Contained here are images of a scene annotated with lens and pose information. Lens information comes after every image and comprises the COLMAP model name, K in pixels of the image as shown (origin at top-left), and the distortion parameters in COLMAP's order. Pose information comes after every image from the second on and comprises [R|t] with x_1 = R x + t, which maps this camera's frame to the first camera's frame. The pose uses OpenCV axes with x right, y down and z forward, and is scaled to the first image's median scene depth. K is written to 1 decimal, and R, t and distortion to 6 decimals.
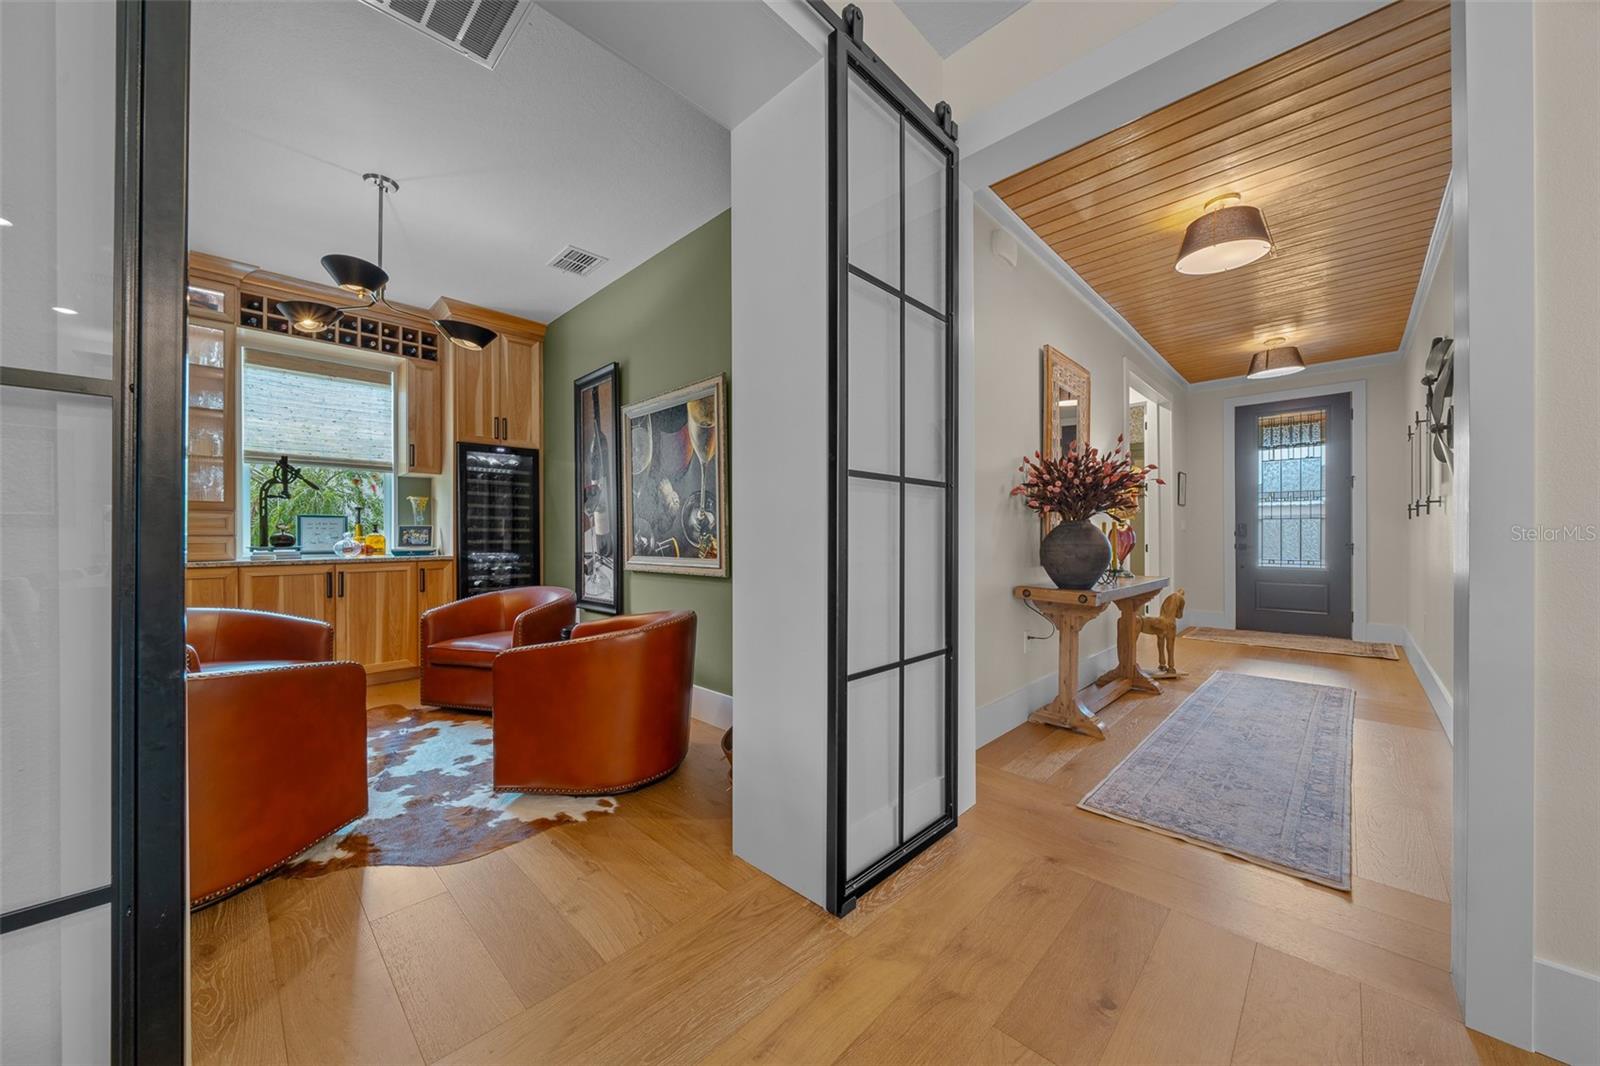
lens RADIAL K [[558.7, 0, 801.0], [0, 558.7, 535.8], [0, 0, 1]] dist [0.001115, -0.000039]
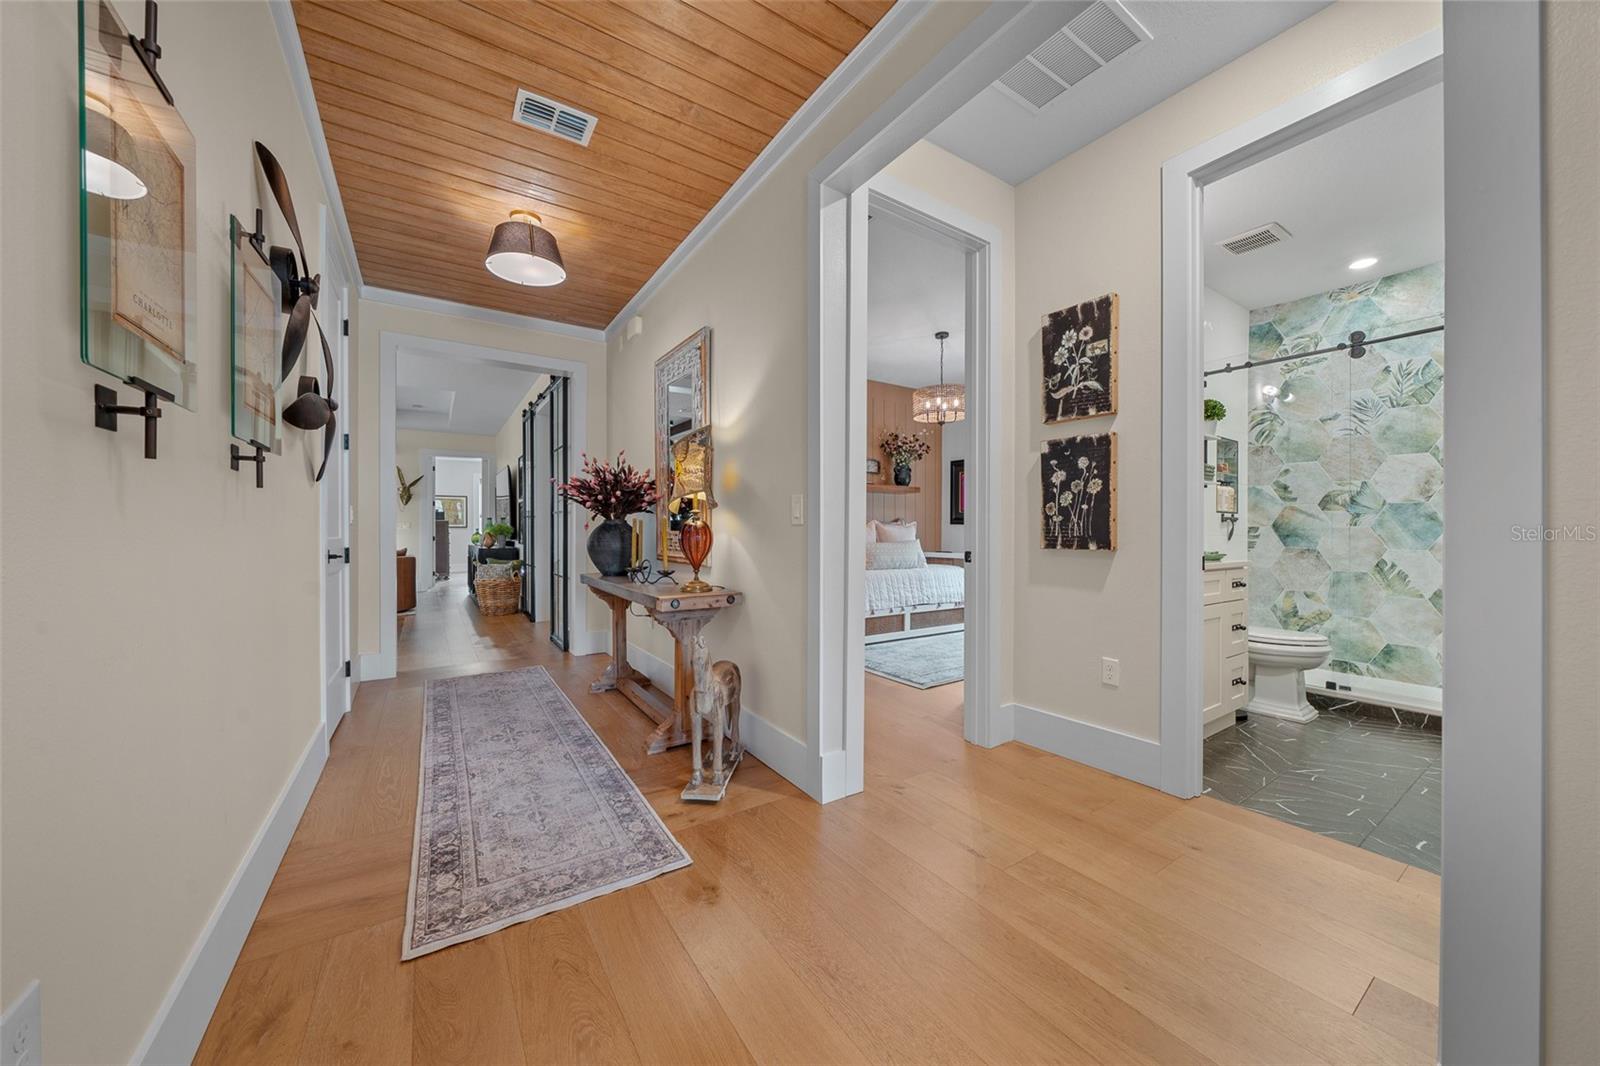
lens RADIAL K [[558.7, 0, 798.8], [0, 558.7, 531.1], [0, 0, 1]] dist [0.001115, -0.000039]
pose [[-0.212240, -0.002636, -0.977214, 1.720820], [-0.002565, 0.999994, -0.002140, 0.000795], [0.977214, 0.002052, -0.212246, 1.771830]]
